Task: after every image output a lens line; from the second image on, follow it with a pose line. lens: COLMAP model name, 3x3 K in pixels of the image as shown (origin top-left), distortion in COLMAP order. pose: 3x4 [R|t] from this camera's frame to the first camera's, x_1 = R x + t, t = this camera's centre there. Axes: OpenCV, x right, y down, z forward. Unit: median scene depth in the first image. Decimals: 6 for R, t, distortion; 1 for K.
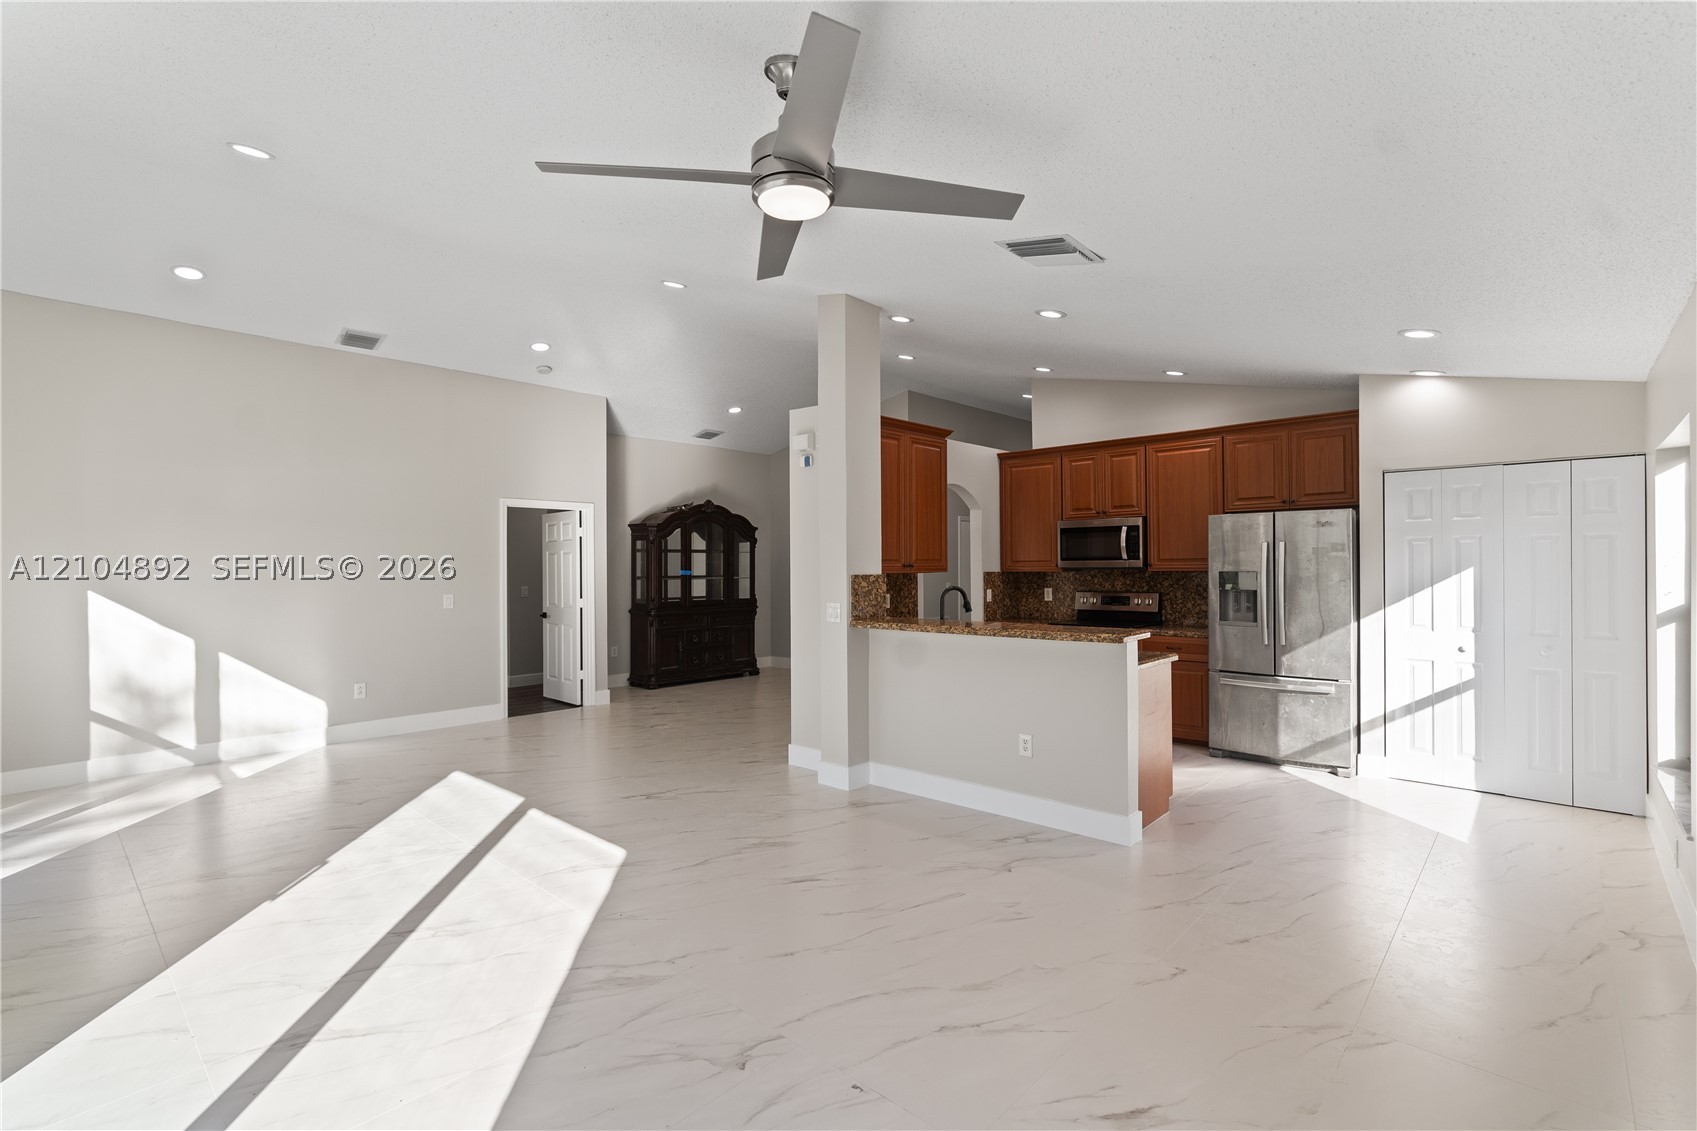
lens RADIAL K [[767.4, 0, 854.6], [0, 767.4, 569.5], [0, 0, 1]] dist [-0.013286, 0.006580]
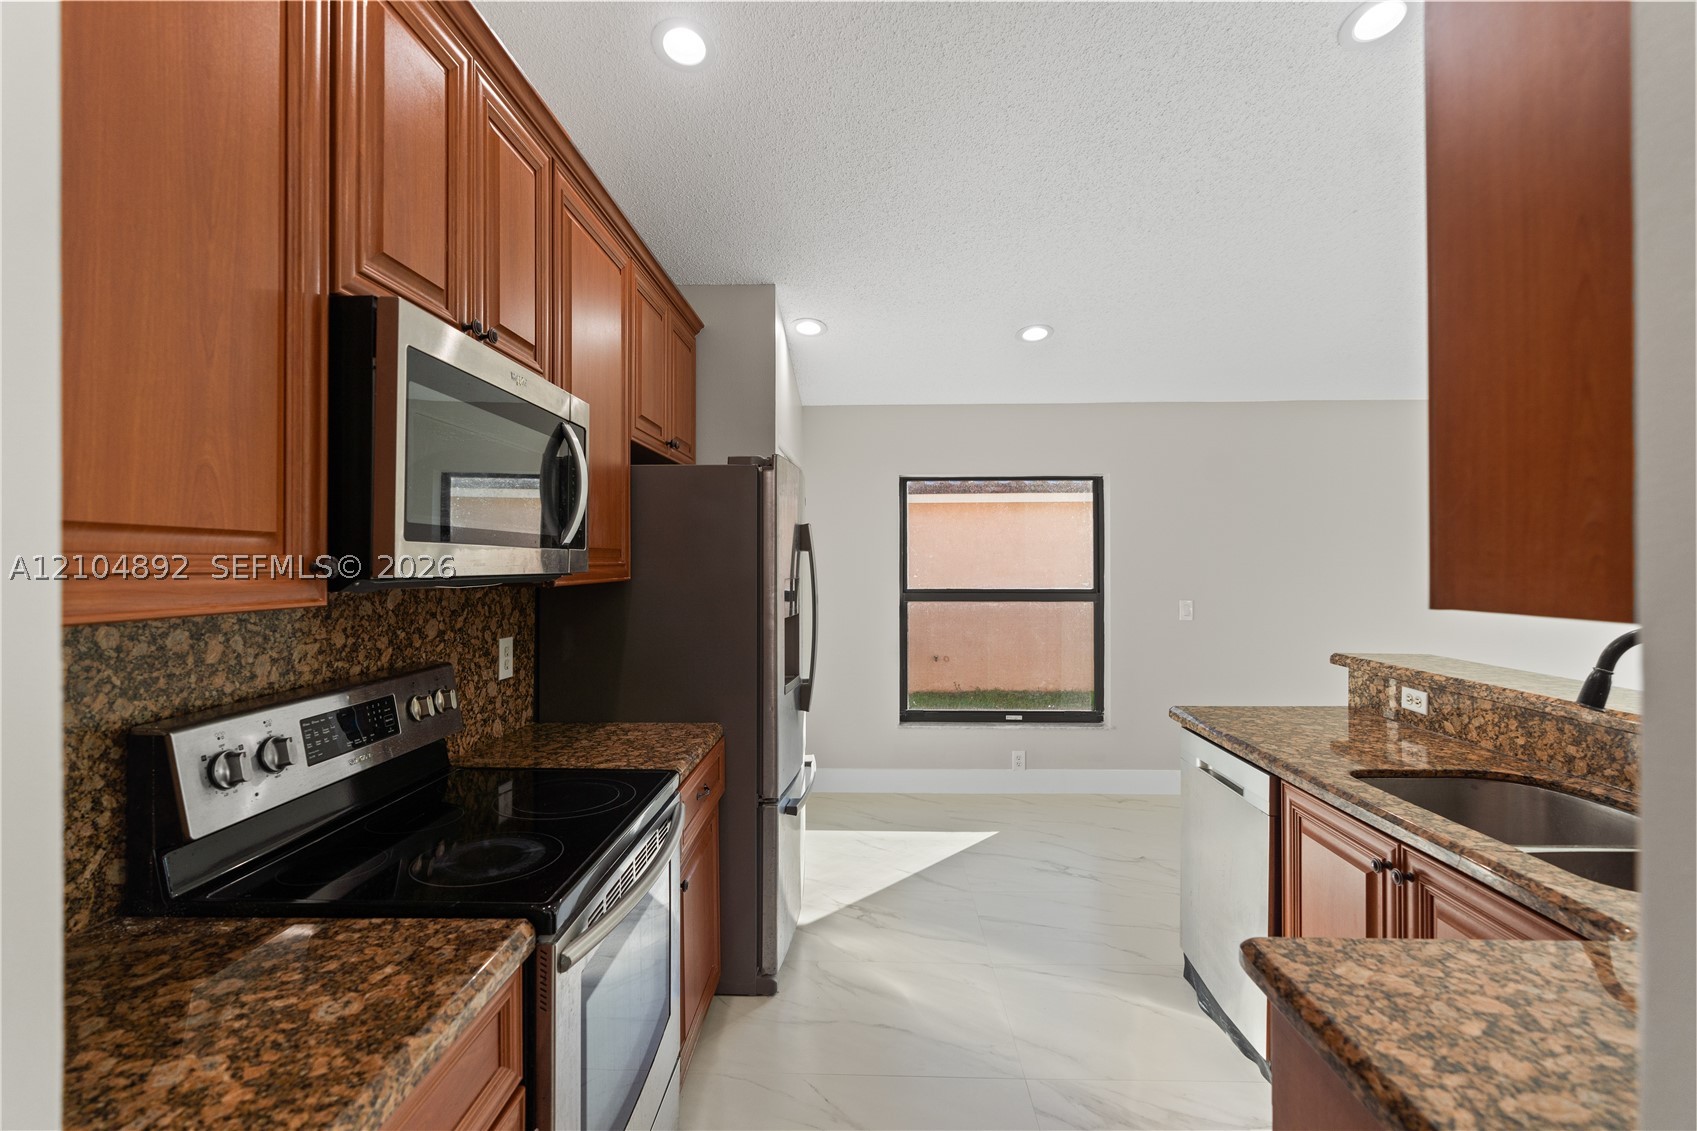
lens RADIAL K [[767.4, 0, 844.9], [0, 767.4, 560.3], [0, 0, 1]] dist [-0.013286, 0.006580]
pose [[-0.648351, 0.010738, 0.761266, 0.101688], [0.010185, 0.999933, -0.005430, -0.006637], [-0.761273, 0.004233, -0.648417, 1.345315]]
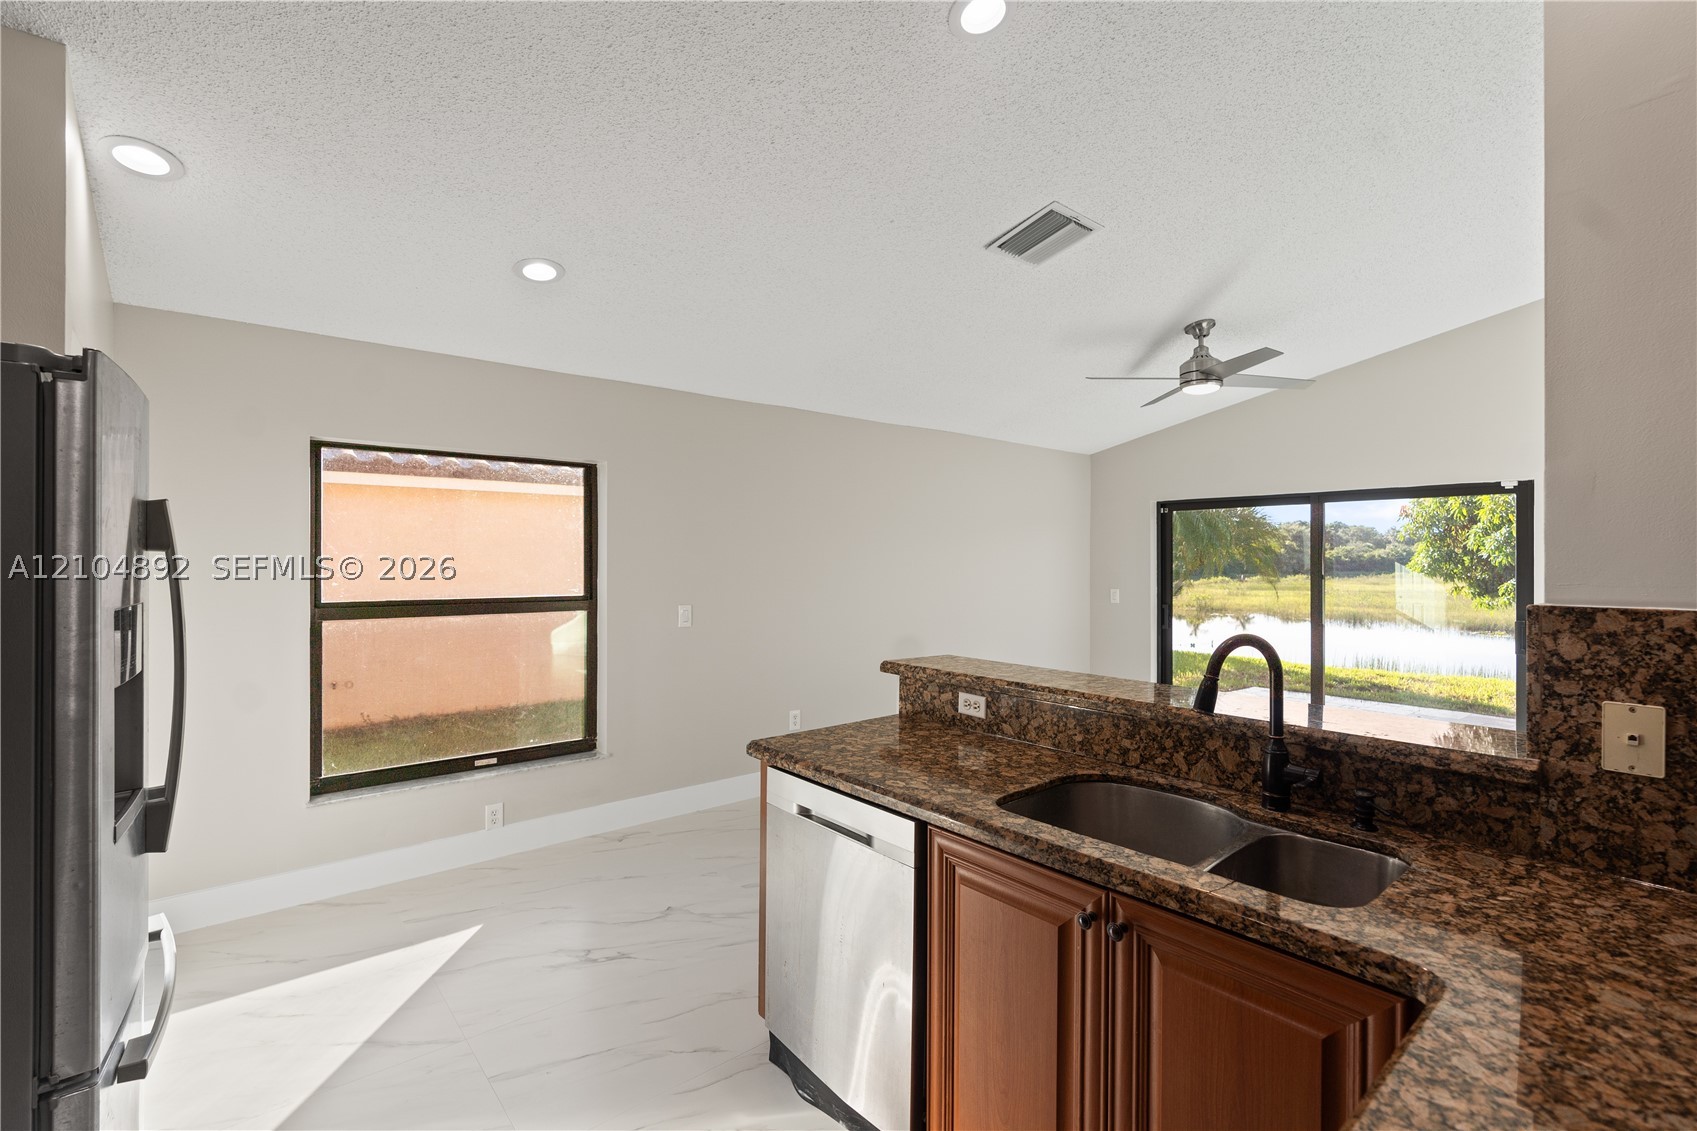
lens RADIAL K [[767.4, 0, 852.2], [0, 767.4, 561.3], [0, 0, 1]] dist [-0.013286, 0.006580]
pose [[-0.992621, 0.003468, 0.121205, 0.242776], [0.004438, 0.999960, 0.007735, -0.013706], [-0.121173, 0.008216, -0.992597, 1.265577]]
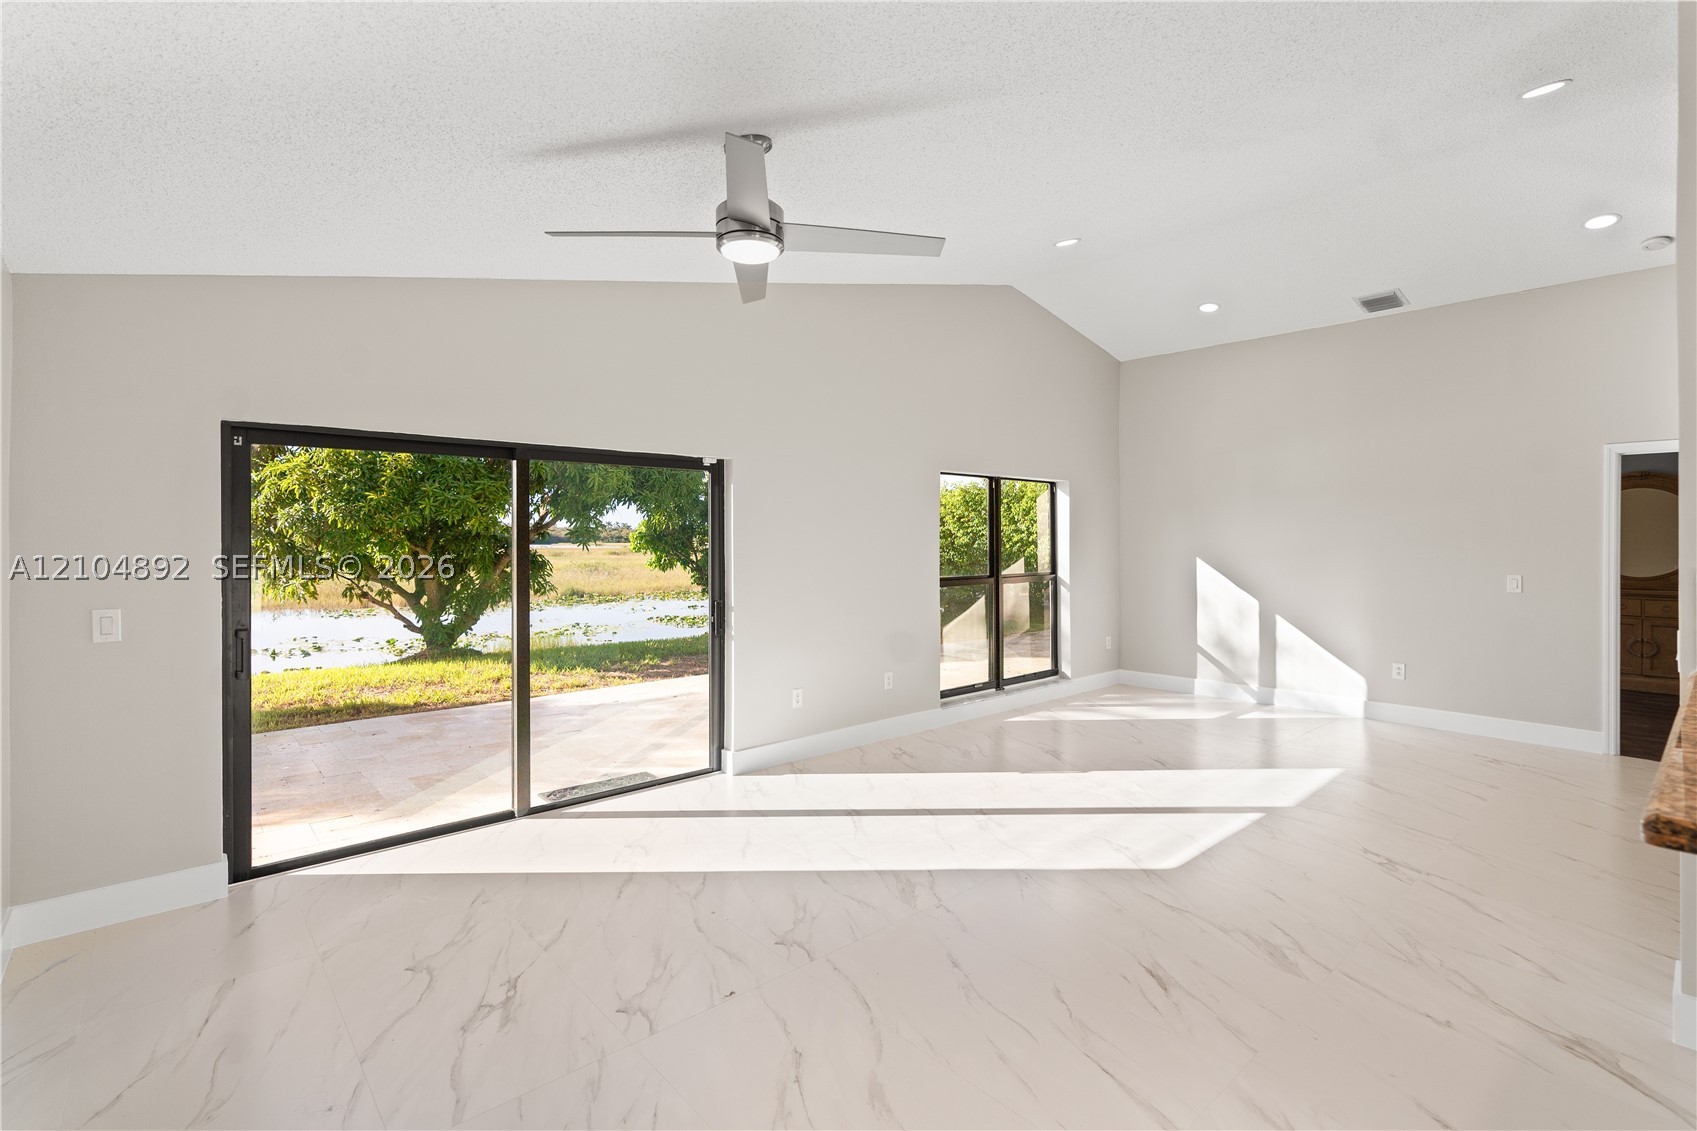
lens RADIAL K [[767.4, 0, 834.9], [0, 767.4, 549.4], [0, 0, 1]] dist [-0.013286, 0.006580]
pose [[-0.109479, 0.019310, -0.993801, 0.449633], [-0.002376, 0.999803, 0.019688, -0.011590], [0.993986, 0.004517, -0.109412, 0.505258]]
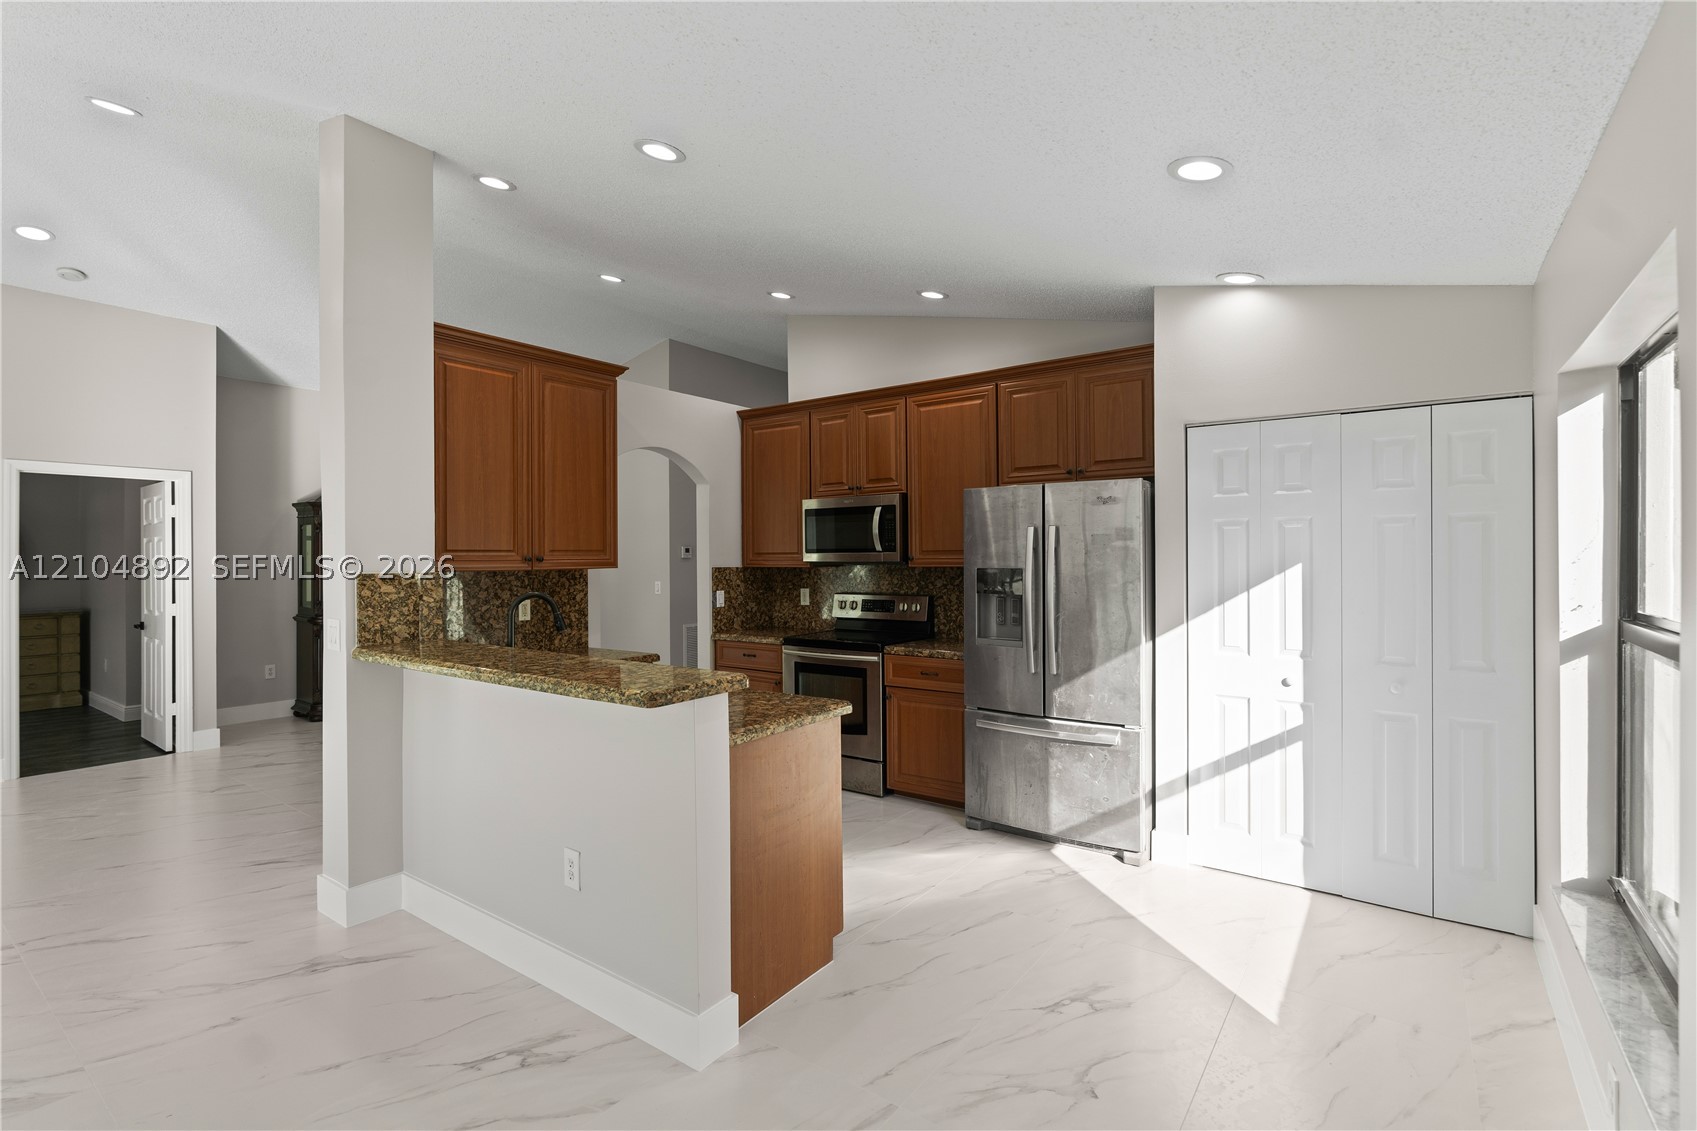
lens RADIAL K [[767.4, 0, 848.6], [0, 767.4, 563.2], [0, 0, 1]] dist [-0.013286, 0.006580]
pose [[0.993860, 0.001735, 0.110628, 0.294811], [-0.001819, 0.999998, 0.000663, -0.002572], [-0.110626, -0.000861, 0.993862, 0.322992]]
